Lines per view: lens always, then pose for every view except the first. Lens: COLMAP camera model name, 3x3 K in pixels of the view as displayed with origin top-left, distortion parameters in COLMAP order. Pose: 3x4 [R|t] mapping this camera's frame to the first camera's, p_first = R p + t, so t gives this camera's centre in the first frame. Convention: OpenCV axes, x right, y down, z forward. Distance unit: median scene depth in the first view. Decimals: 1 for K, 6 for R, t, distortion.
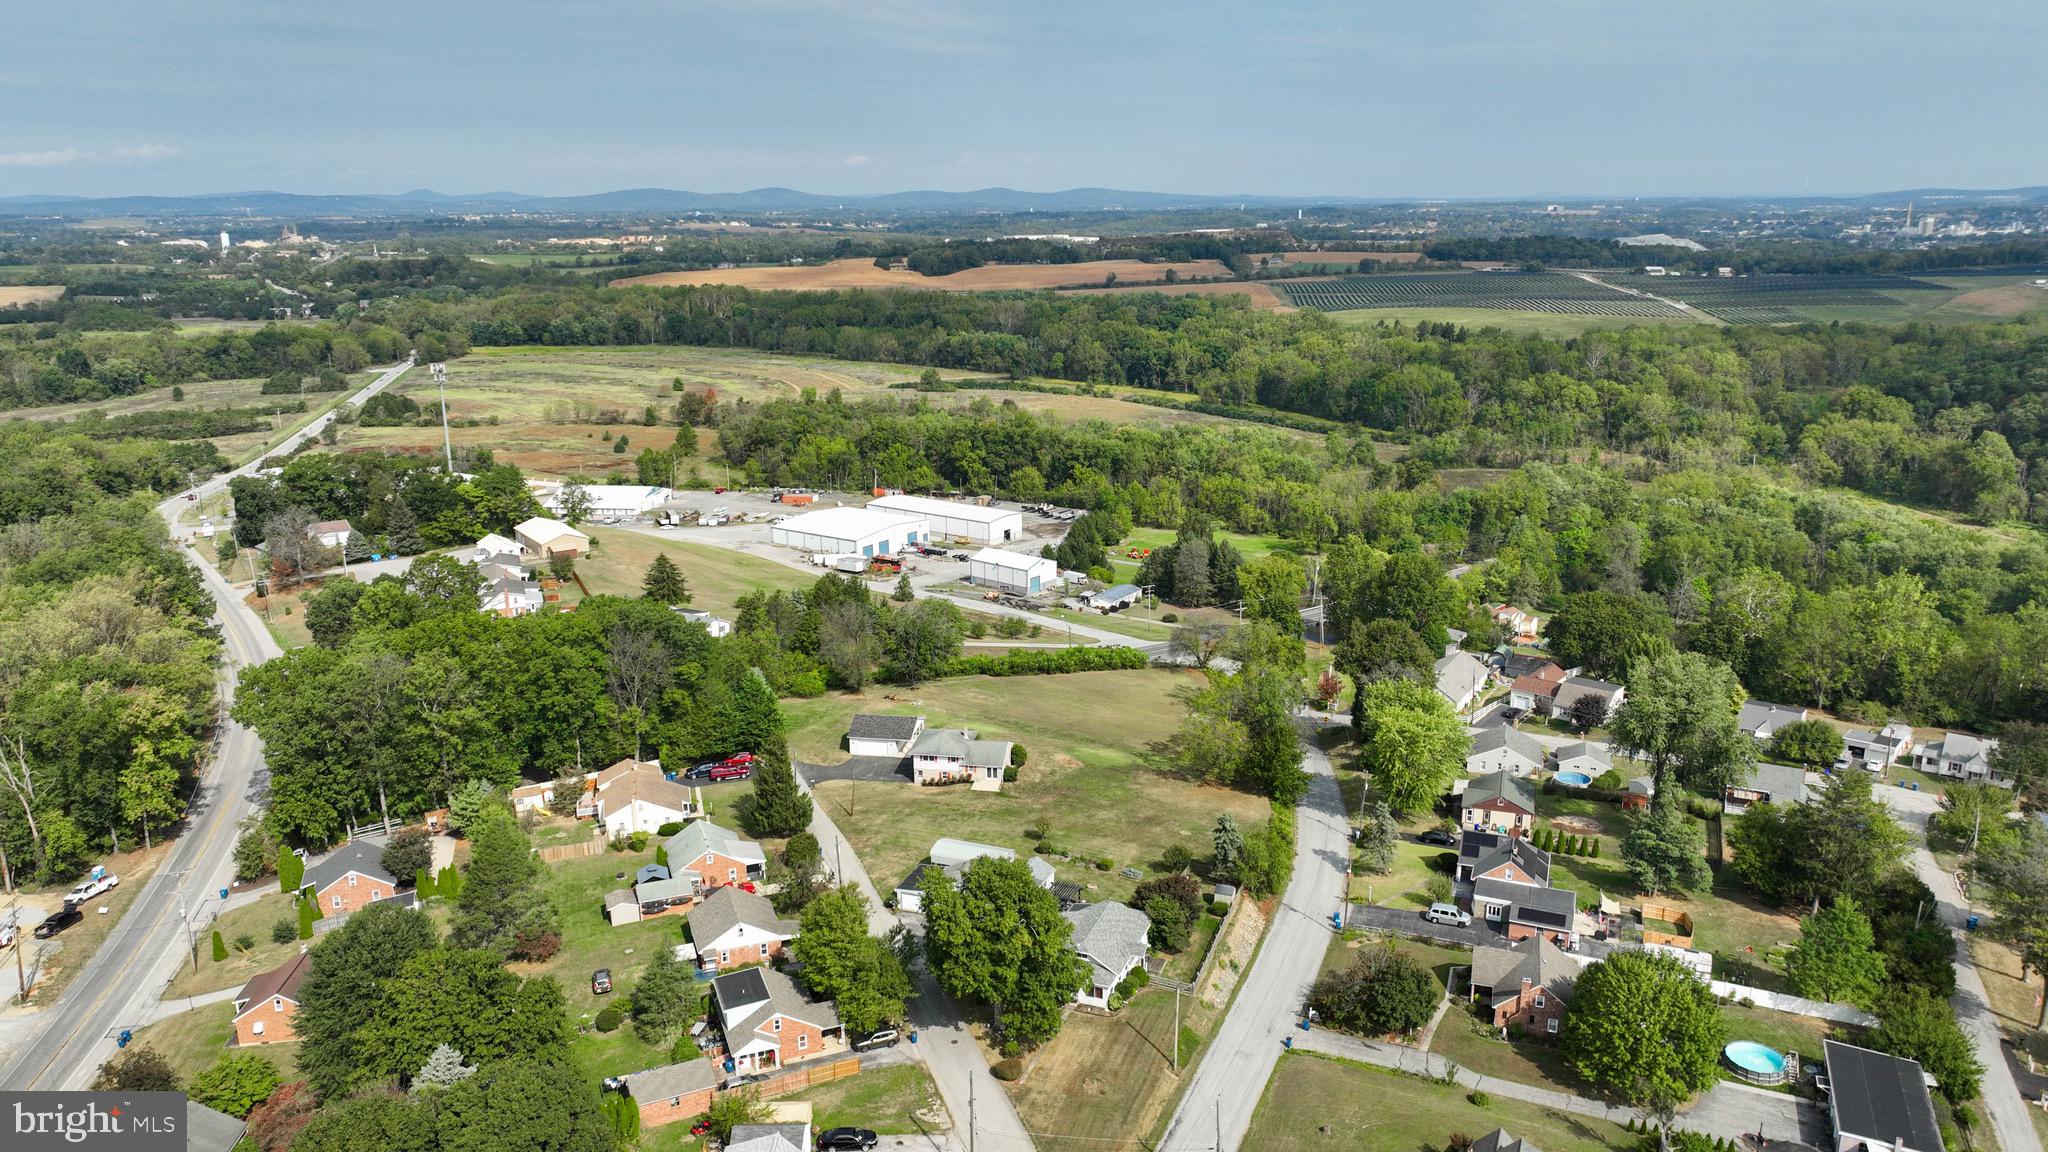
lens RADIAL K [[1441.0, 0, 1026.7], [0, 1441.0, 583.6], [0, 0, 1]] dist [0.006144, 0.009666]
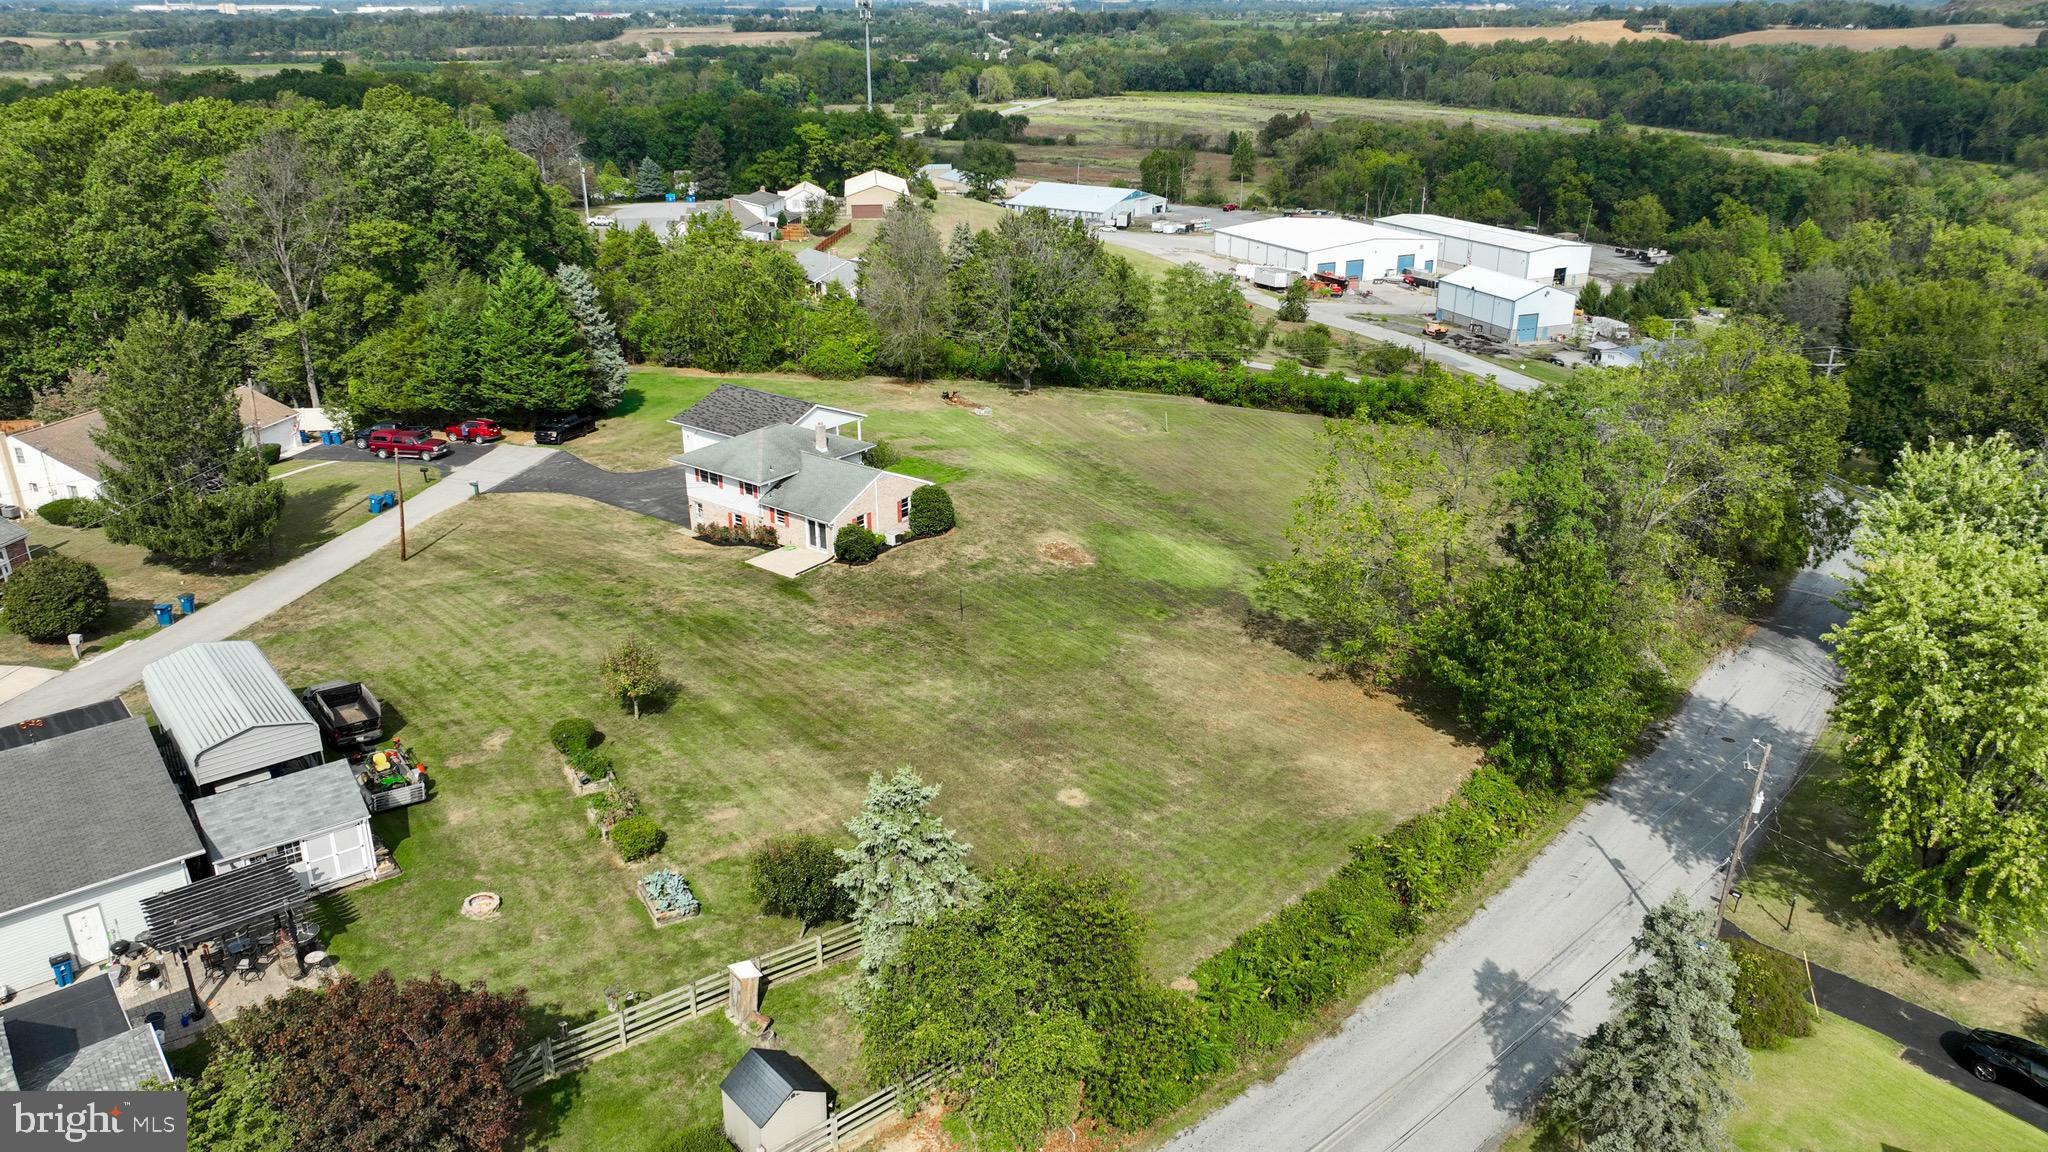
lens RADIAL K [[1441.0, 0, 1029.9], [0, 1441.0, 564.6], [0, 0, 1]] dist [0.006144, 0.009666]
pose [[0.875632, 0.180837, -0.447846, 0.106770], [-0.128399, 0.981051, 0.145095, 0.035652], [0.465598, -0.069547, 0.882259, 0.328730]]
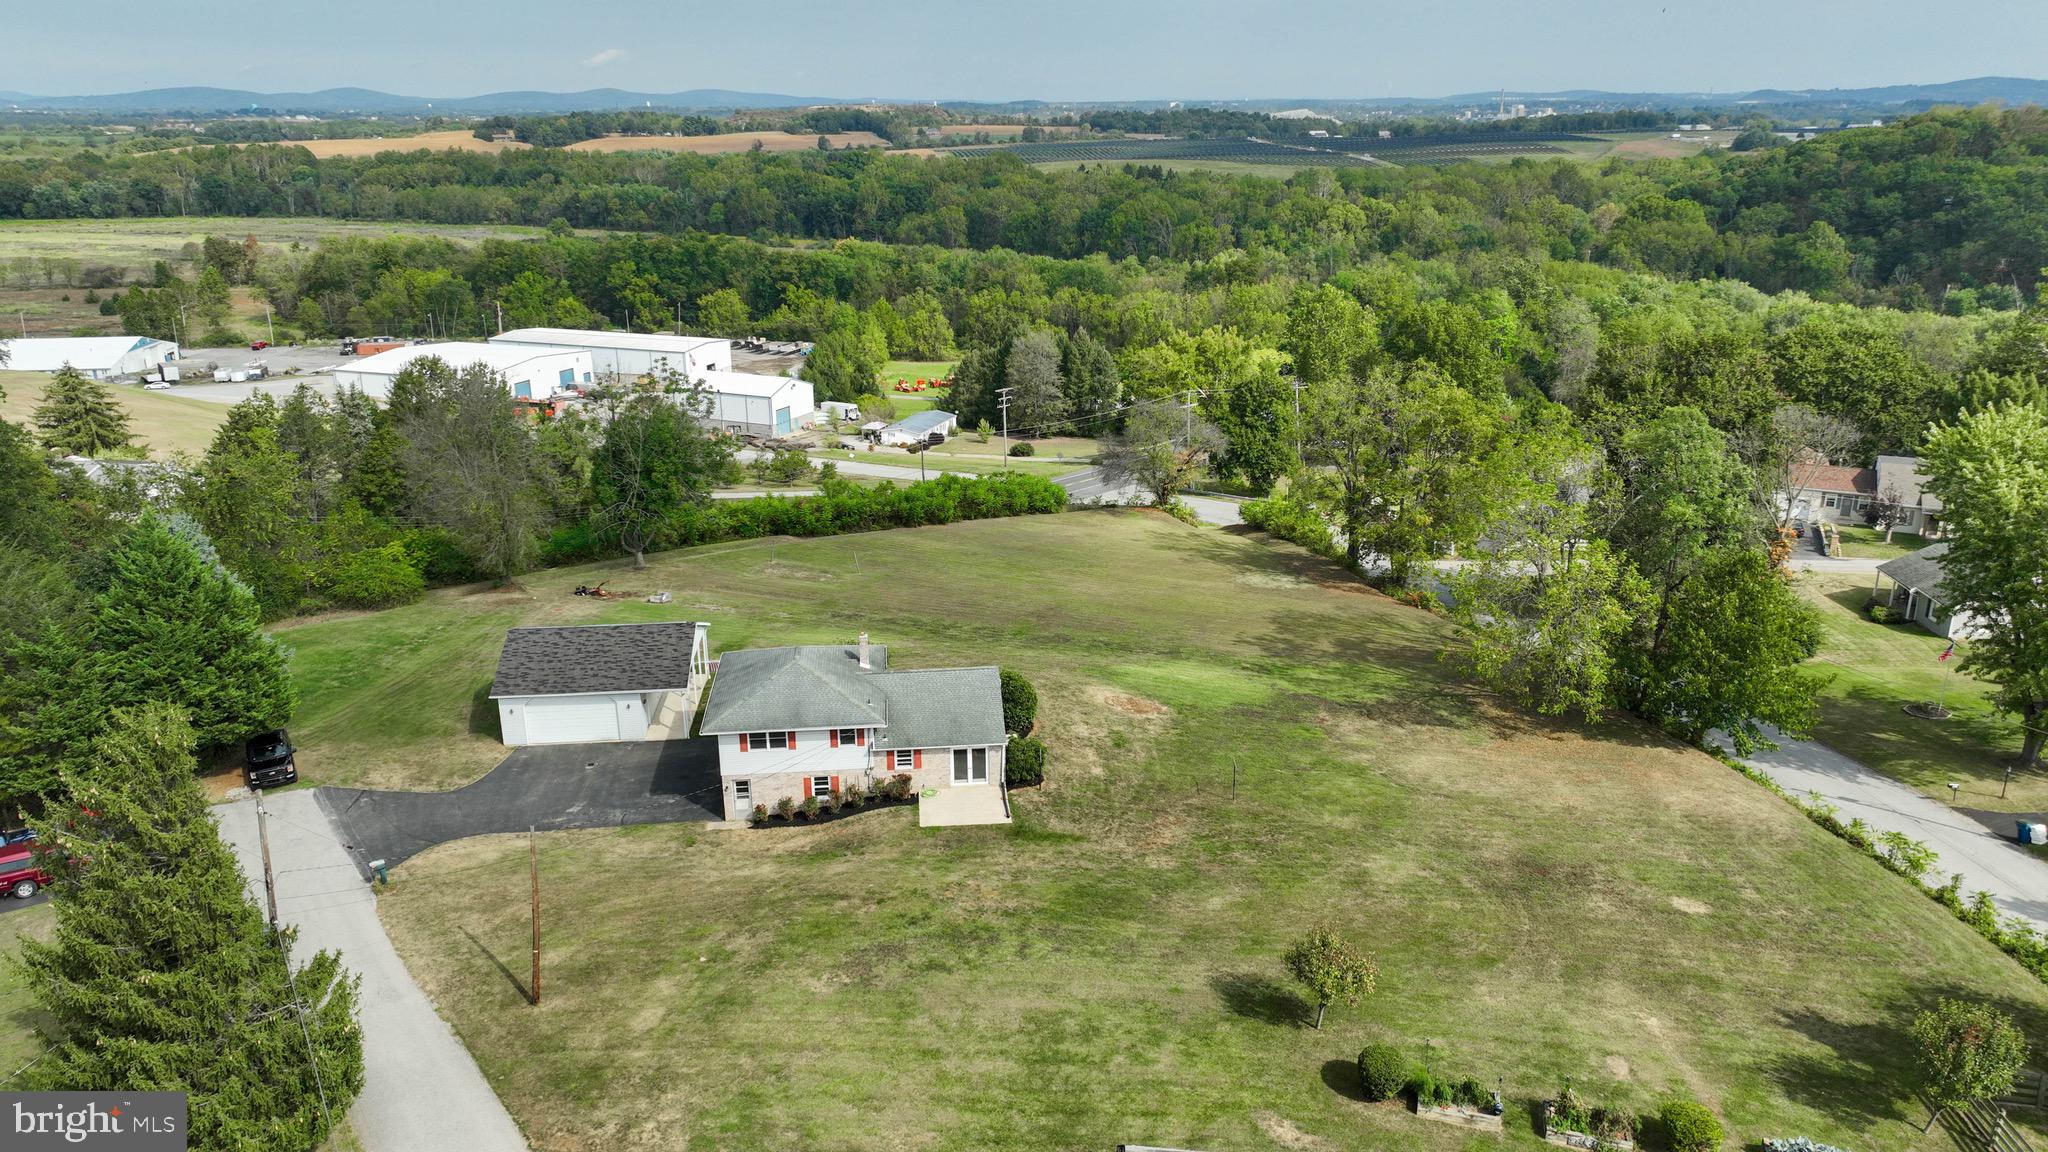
lens RADIAL K [[1441.0, 0, 1021.2], [0, 1441.0, 577.2], [0, 0, 1]] dist [0.006144, 0.009666]
pose [[0.969537, -0.077161, 0.232474, -0.042261], [0.064524, 0.996020, 0.061494, 0.034456], [-0.236294, -0.044621, 0.970657, 0.337827]]
